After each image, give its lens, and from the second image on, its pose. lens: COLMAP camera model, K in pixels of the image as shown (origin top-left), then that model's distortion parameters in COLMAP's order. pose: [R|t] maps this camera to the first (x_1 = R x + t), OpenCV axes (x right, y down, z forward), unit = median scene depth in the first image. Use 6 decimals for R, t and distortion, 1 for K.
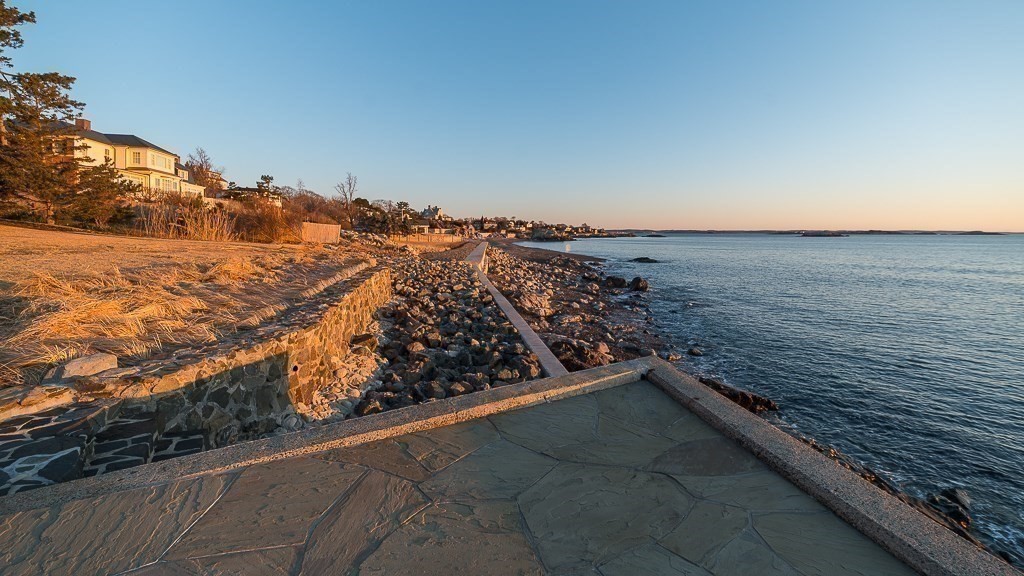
lens RADIAL K [[439.0, 0, 507.8], [0, 439.0, 234.7], [0, 0, 1]] dist [-0.004763, 0.000494]
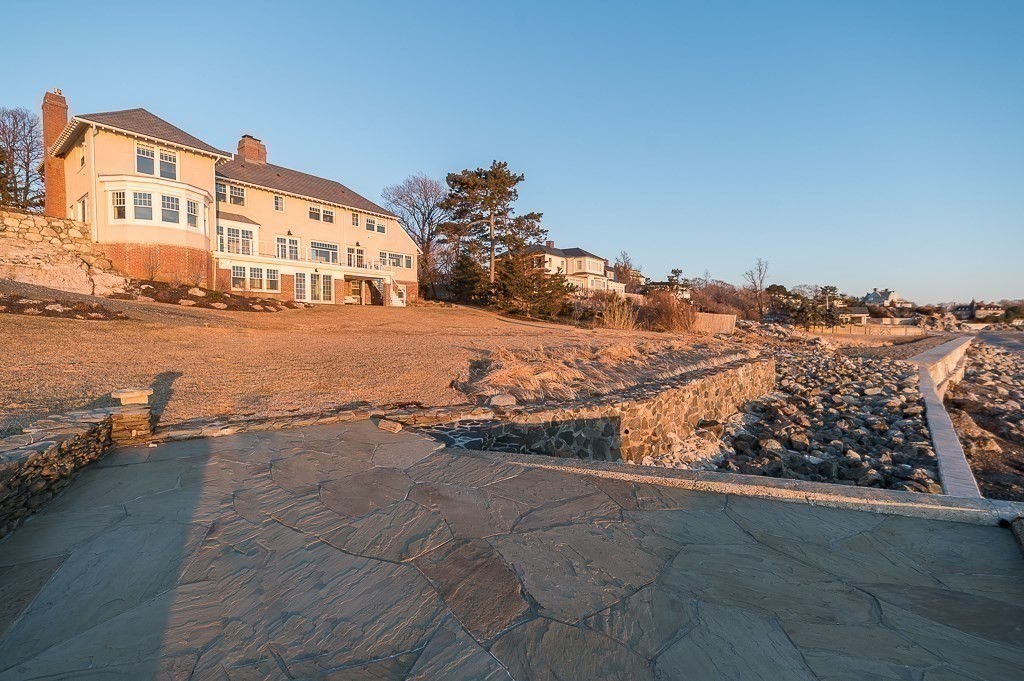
lens RADIAL K [[445.7, 0, 511.9], [0, 445.7, 339.5], [0, 0, 1]] dist [-0.003933, 0.000214]
pose [[0.643693, 0.029164, -0.764728, 0.115972], [-0.004685, 0.999405, 0.034170, 0.002139], [0.765269, -0.018412, 0.643447, -0.021952]]
